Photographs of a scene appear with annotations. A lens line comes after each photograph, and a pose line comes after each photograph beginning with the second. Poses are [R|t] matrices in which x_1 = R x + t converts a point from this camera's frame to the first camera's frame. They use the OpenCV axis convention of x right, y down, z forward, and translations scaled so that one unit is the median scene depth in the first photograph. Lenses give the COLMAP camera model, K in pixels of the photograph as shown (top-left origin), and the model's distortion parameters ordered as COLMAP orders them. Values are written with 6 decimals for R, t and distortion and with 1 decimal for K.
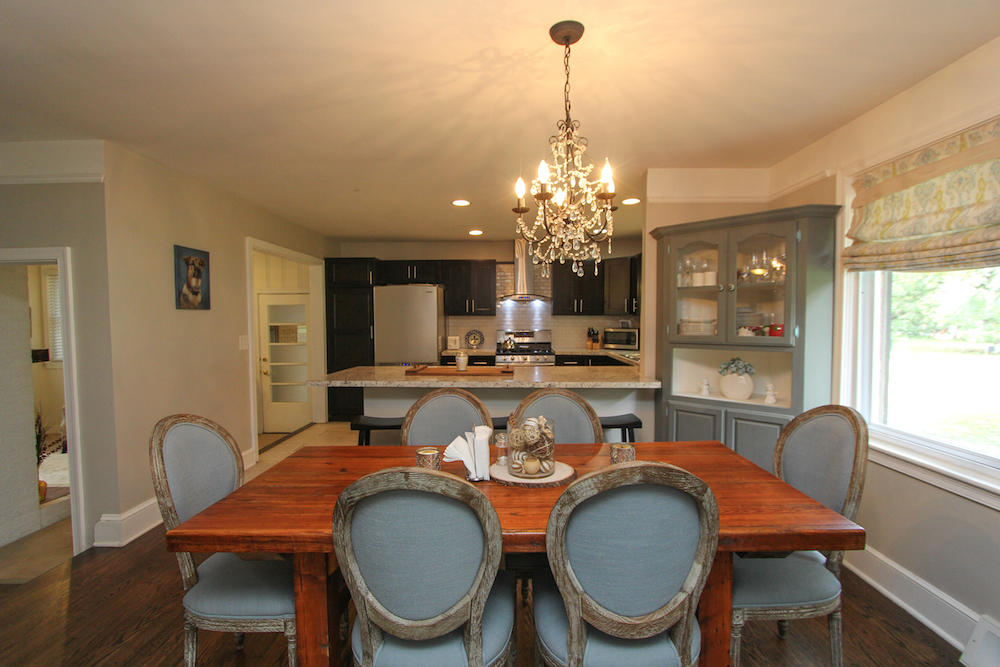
lens RADIAL K [[459.7, 0, 503.4], [0, 459.7, 336.5], [0, 0, 1]] dist [-0.019274, 0.002719]
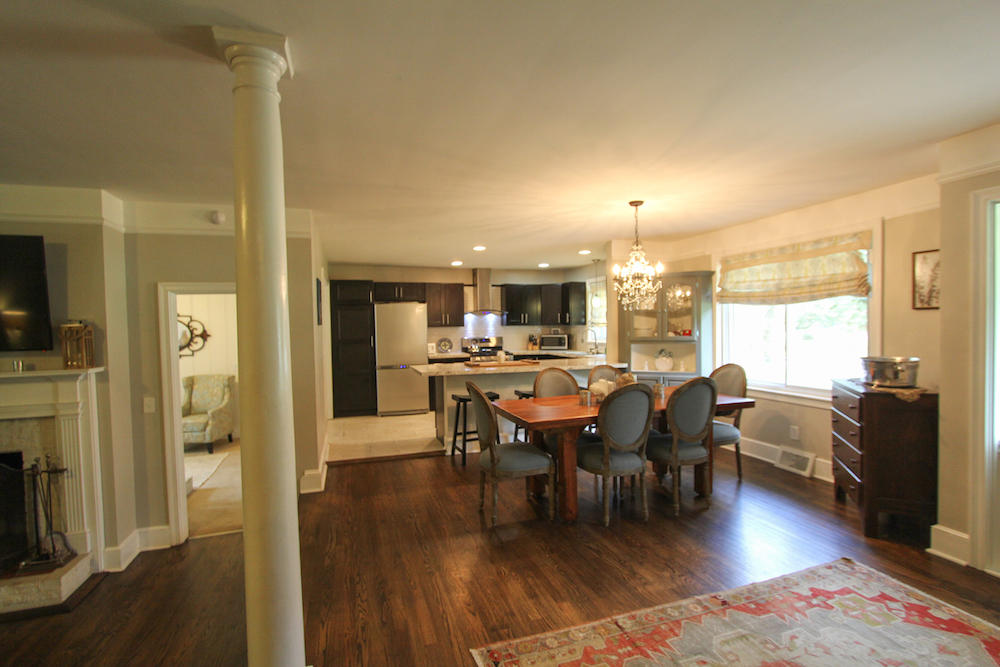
lens RADIAL K [[459.7, 0, 502.6], [0, 459.7, 337.8], [0, 0, 1]] dist [-0.019274, 0.002719]
pose [[0.942938, -0.020578, 0.332331, -0.647069], [0.026069, 0.999587, -0.012074, 0.008842], [-0.331945, 0.020048, 0.943086, -0.471817]]
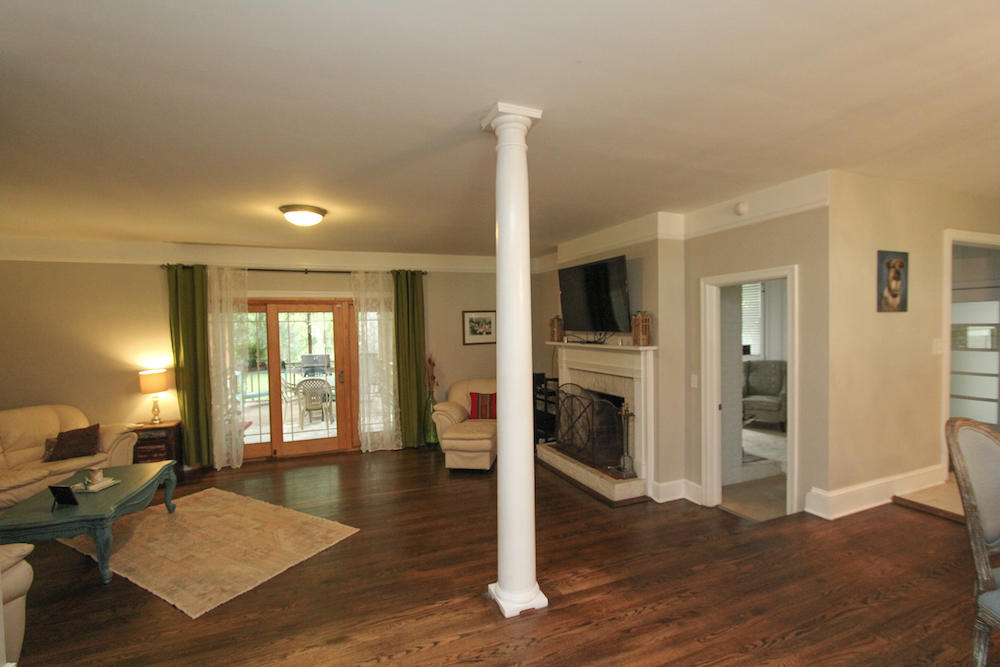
lens RADIAL K [[459.7, 0, 496.7], [0, 459.7, 339.9], [0, 0, 1]] dist [-0.019274, 0.002719]
pose [[0.388755, 0.031363, -0.920807, -0.101048], [-0.022588, 0.999444, 0.024506, -0.003030], [0.921064, 0.011272, 0.389248, -0.197683]]
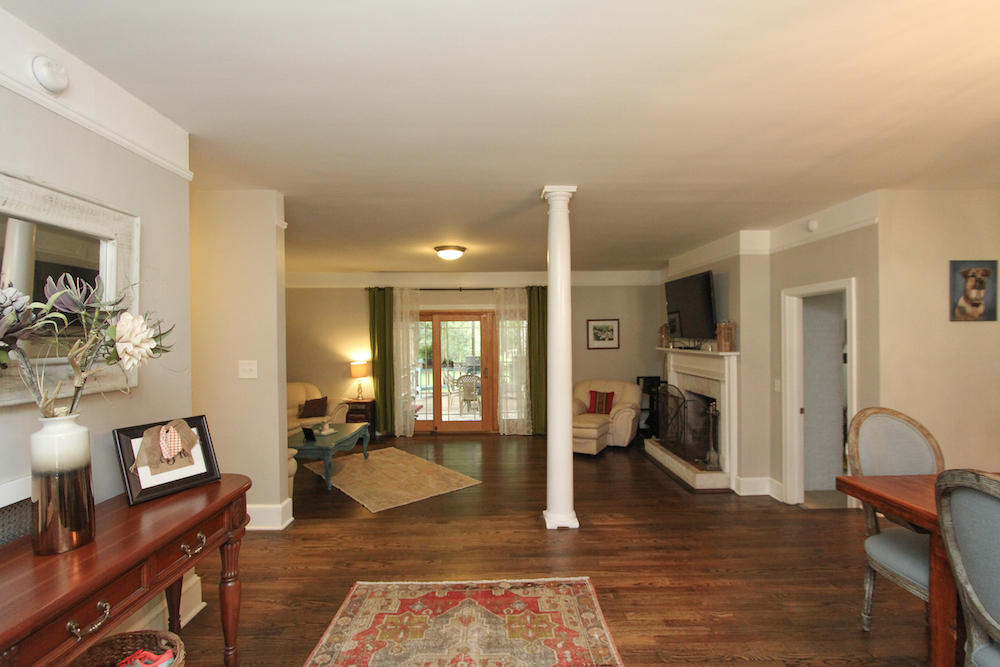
lens RADIAL K [[459.7, 0, 496.8], [0, 459.7, 337.8], [0, 0, 1]] dist [-0.019274, 0.002719]
pose [[0.033947, 0.016327, -0.999290, 0.285464], [-0.030060, 0.999431, 0.015308, -0.007247], [0.998971, 0.029519, 0.034418, -0.076869]]
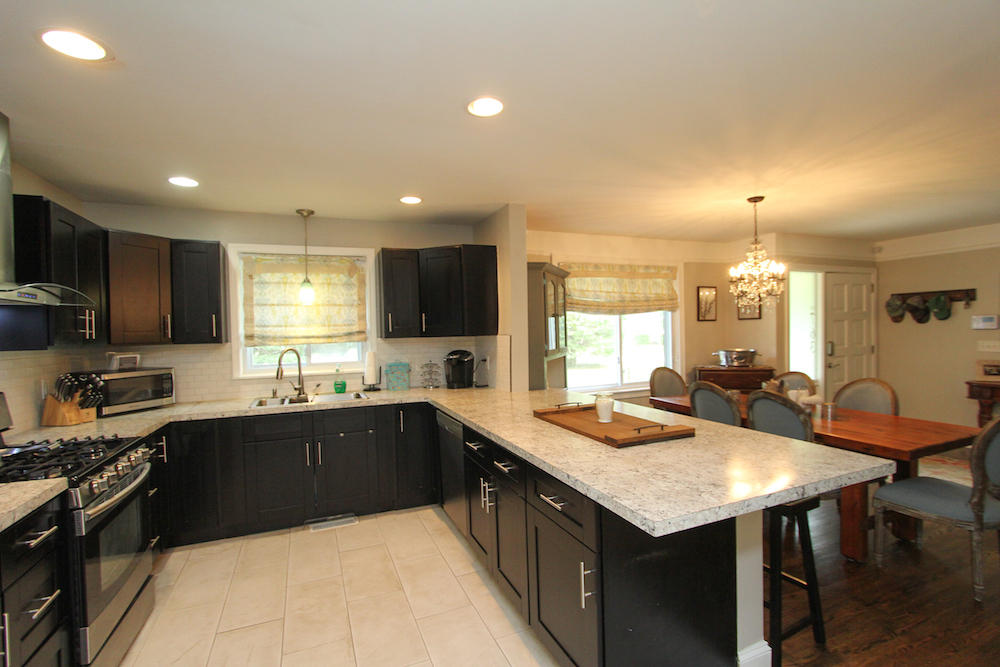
lens RADIAL K [[459.7, 0, 502.6], [0, 459.7, 341.8], [0, 0, 1]] dist [-0.019274, 0.002719]
pose [[-0.400985, -0.014569, 0.915969, -0.688530], [0.061220, 0.997212, 0.042661, -0.084339], [-0.914037, 0.073182, -0.398975, 1.522181]]
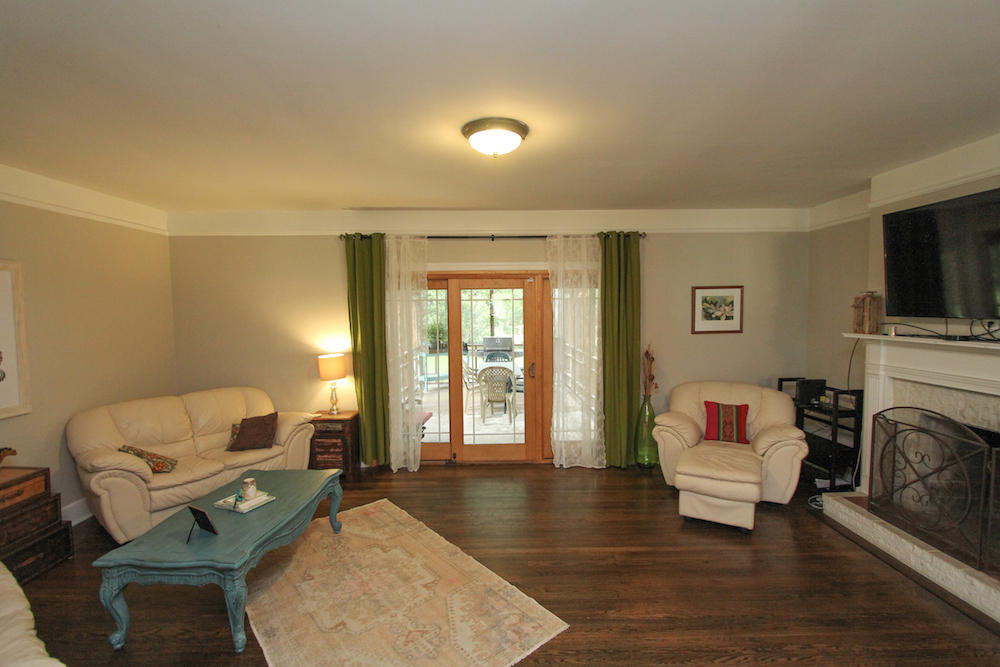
lens RADIAL K [[459.7, 0, 500.4], [0, 459.7, 339.6], [0, 0, 1]] dist [-0.019274, 0.002719]
pose [[0.036125, 0.074252, -0.996585, -0.599131], [-0.030488, 0.996854, 0.073167, 0.002762], [0.998882, 0.027741, 0.038276, -0.213092]]
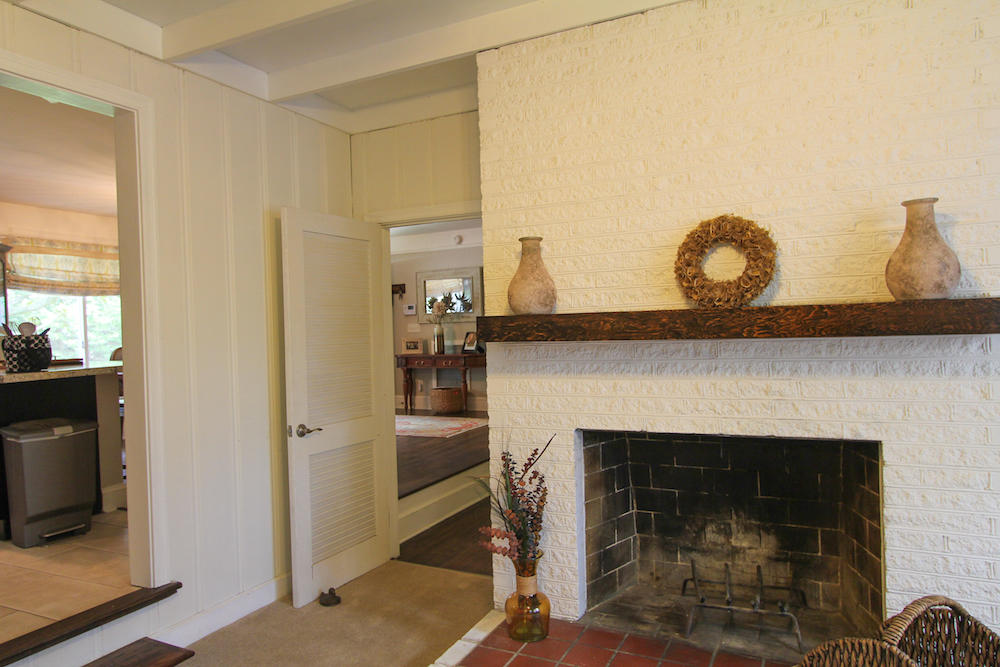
lens RADIAL K [[667.3, 0, 501.0], [0, 667.3, 331.8], [0, 0, 1]] dist [0.001787, 0.000292]
pose [[-0.899666, 0.024841, 0.435872, -1.537170], [0.048193, 0.997929, 0.042601, 0.001587], [-0.433912, 0.059332, -0.899000, 1.868808]]
